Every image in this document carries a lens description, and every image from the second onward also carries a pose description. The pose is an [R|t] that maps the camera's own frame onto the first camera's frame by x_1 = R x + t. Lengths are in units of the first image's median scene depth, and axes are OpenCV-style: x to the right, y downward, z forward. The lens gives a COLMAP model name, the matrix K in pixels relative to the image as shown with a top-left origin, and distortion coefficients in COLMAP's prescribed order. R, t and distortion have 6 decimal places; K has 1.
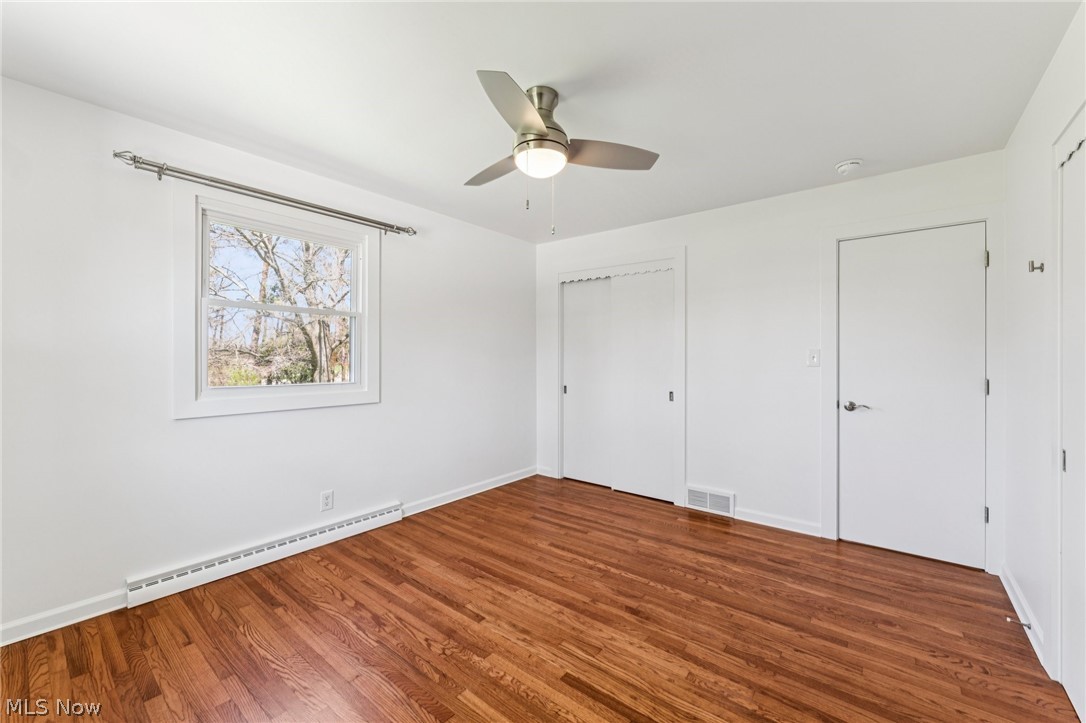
lens RADIAL K [[438.5, 0, 549.1], [0, 438.5, 356.8], [0, 0, 1]] dist [-0.001136, -0.000189]
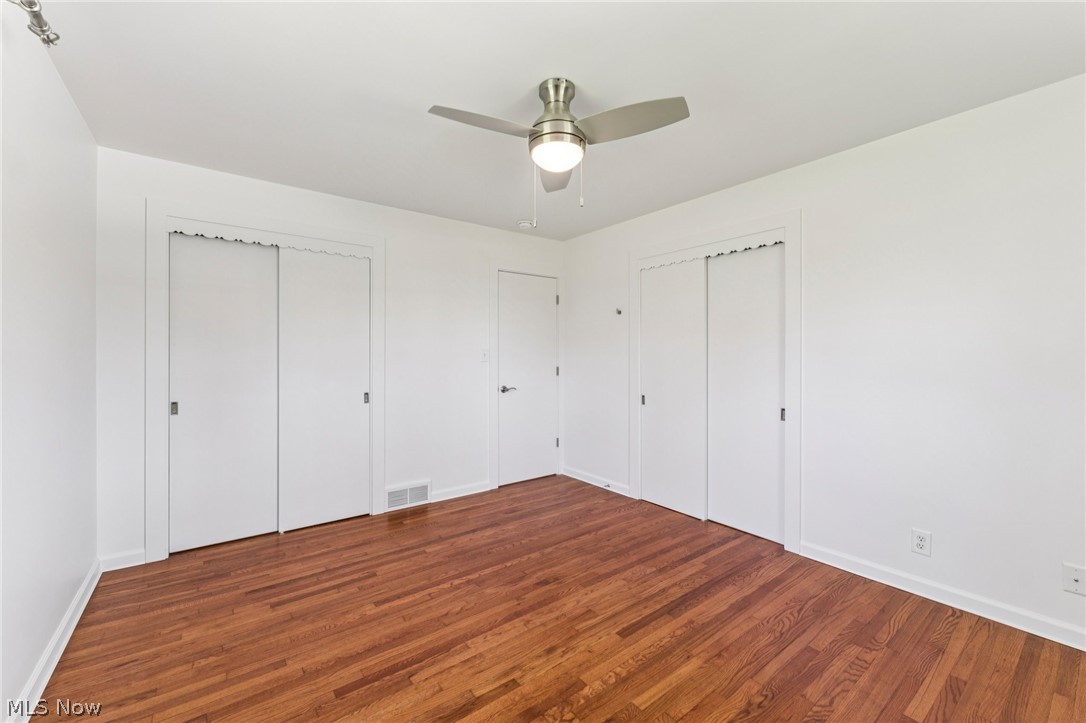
lens RADIAL K [[438.5, 0, 549.1], [0, 438.5, 356.8], [0, 0, 1]] dist [-0.001136, -0.000189]
pose [[0.237618, -0.006731, 0.971335, -0.716221], [0.000473, 0.999977, 0.006814, -0.000106], [-0.971359, -0.001159, 0.237616, 0.589014]]
